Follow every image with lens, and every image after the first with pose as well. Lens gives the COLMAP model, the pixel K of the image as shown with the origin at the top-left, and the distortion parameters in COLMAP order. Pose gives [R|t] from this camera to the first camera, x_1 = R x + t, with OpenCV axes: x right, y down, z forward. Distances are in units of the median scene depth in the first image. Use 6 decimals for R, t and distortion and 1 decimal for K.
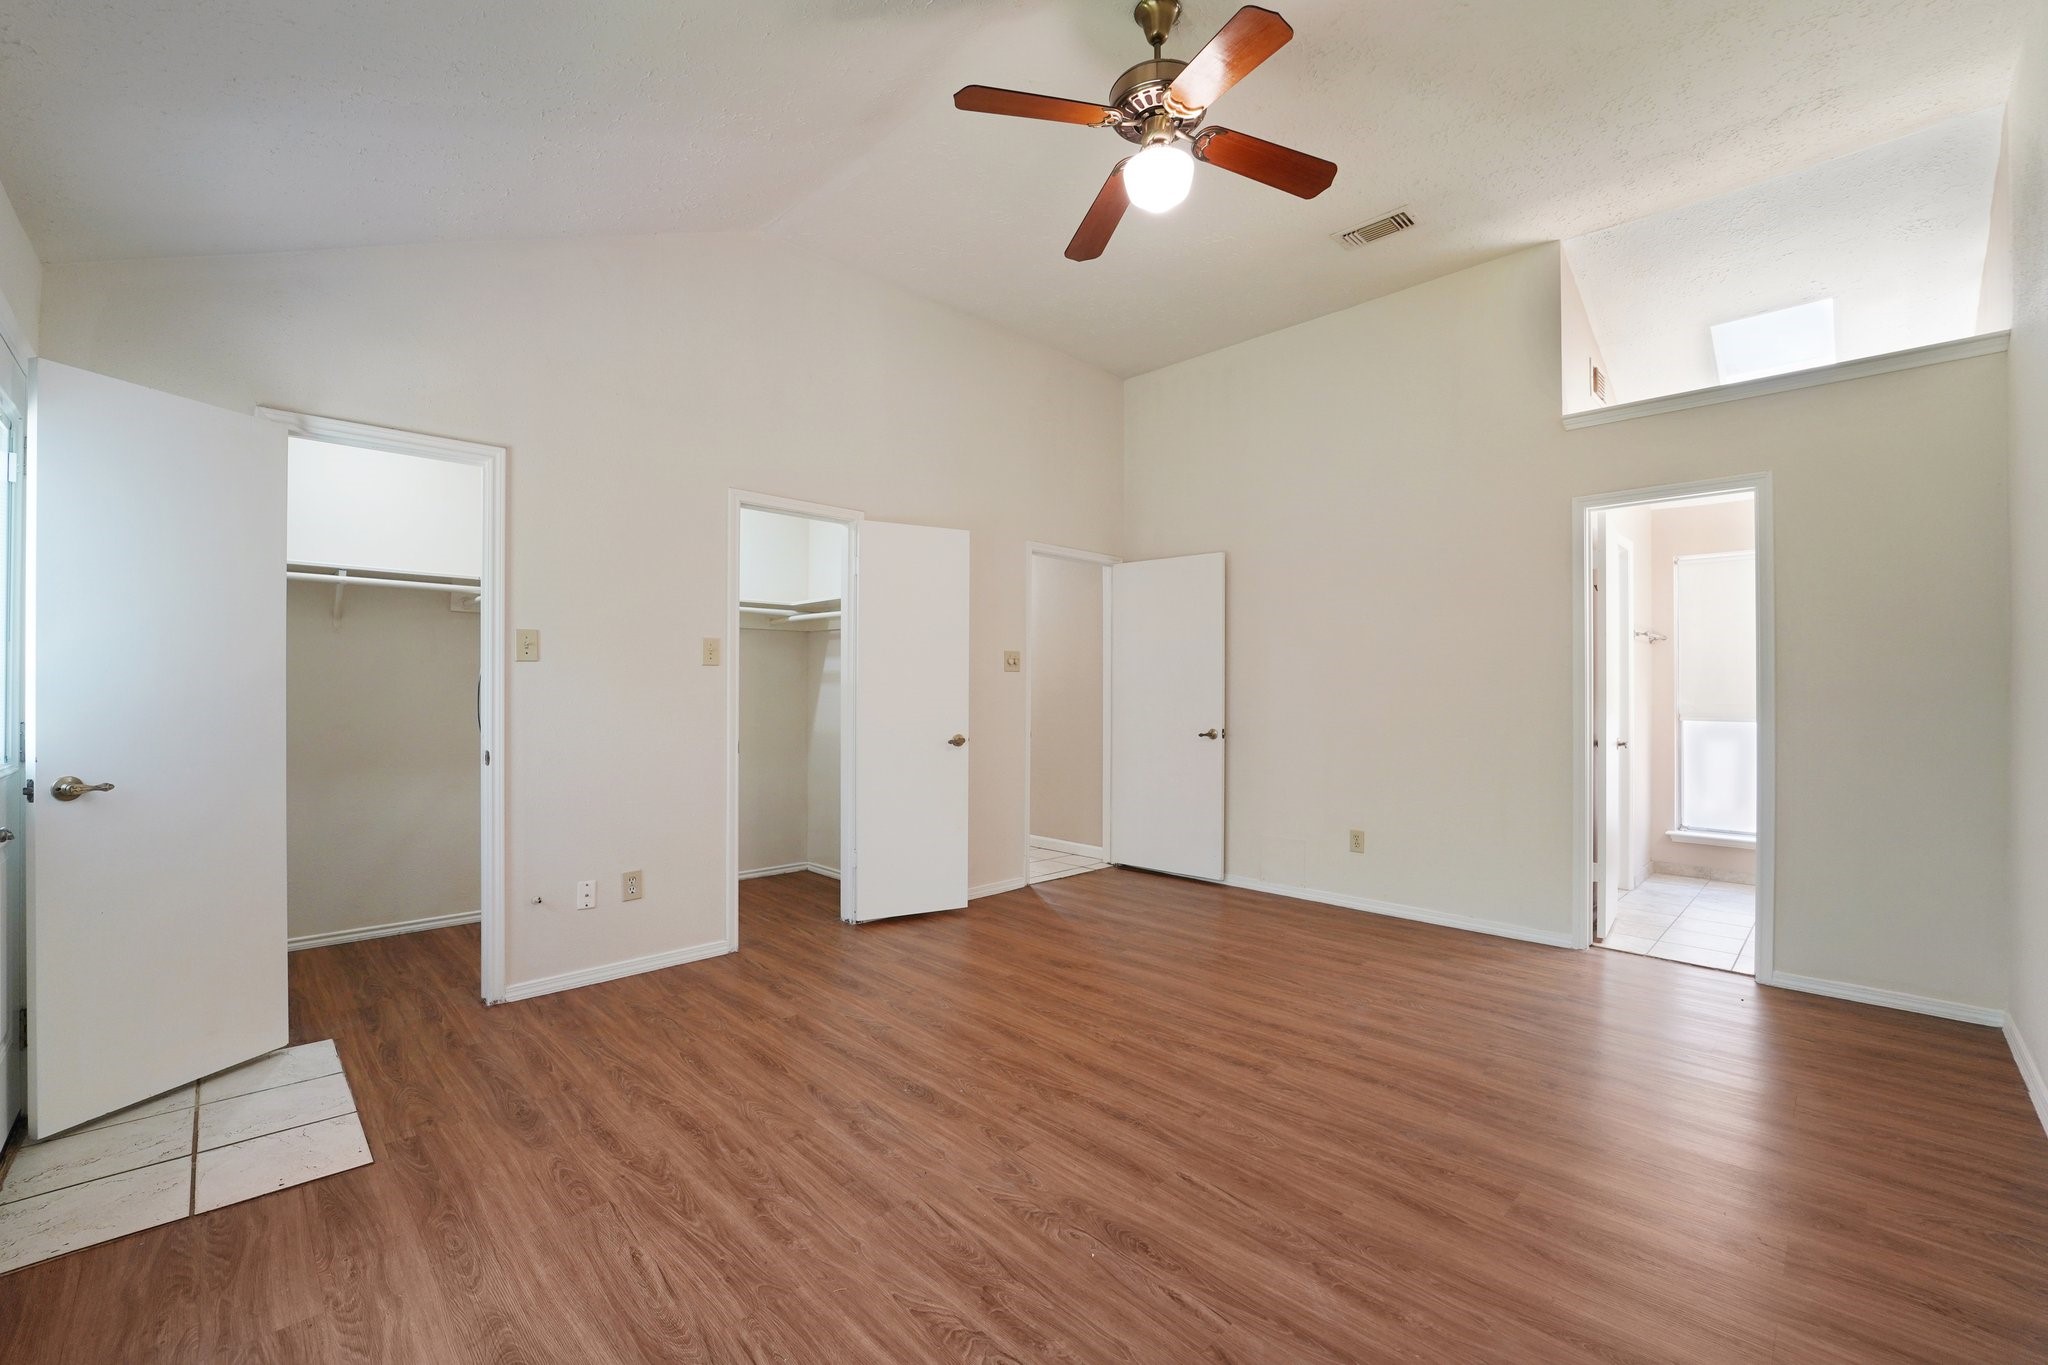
lens RADIAL K [[839.4, 0, 1033.0], [0, 839.4, 684.1], [0, 0, 1]] dist [-0.023124, 0.001112]
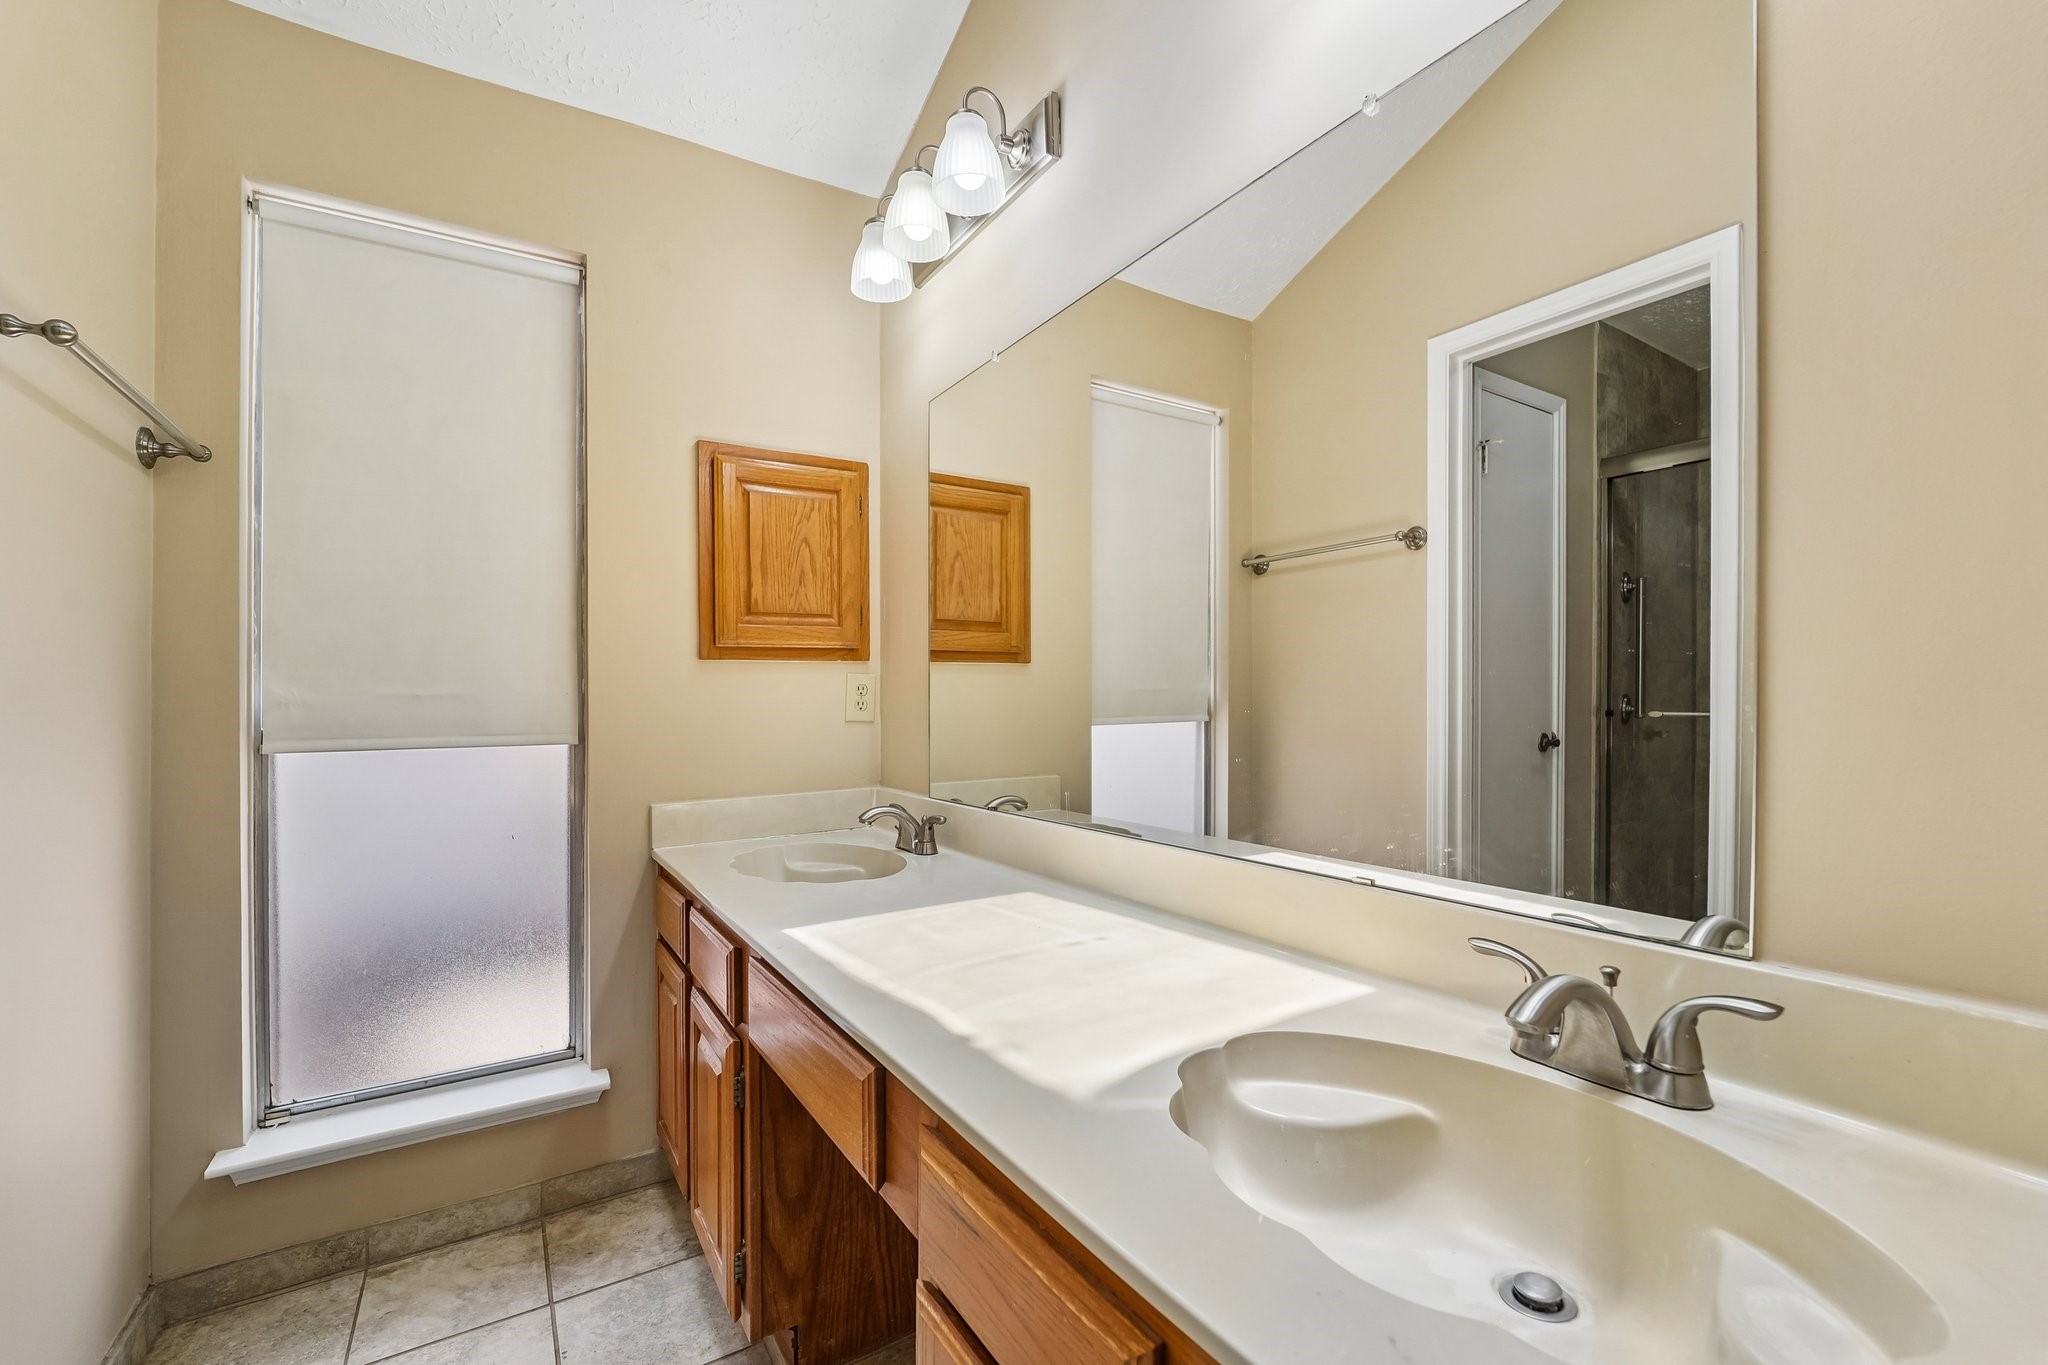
lens RADIAL K [[839.4, 0, 1023.9], [0, 839.4, 691.7], [0, 0, 1]] dist [-0.023124, 0.001112]
pose [[0.204605, 0.001220, 0.978844, 0.551143], [-0.003784, 0.999993, -0.000455, 0.020758], [-0.978837, -0.003611, 0.204608, 0.675982]]
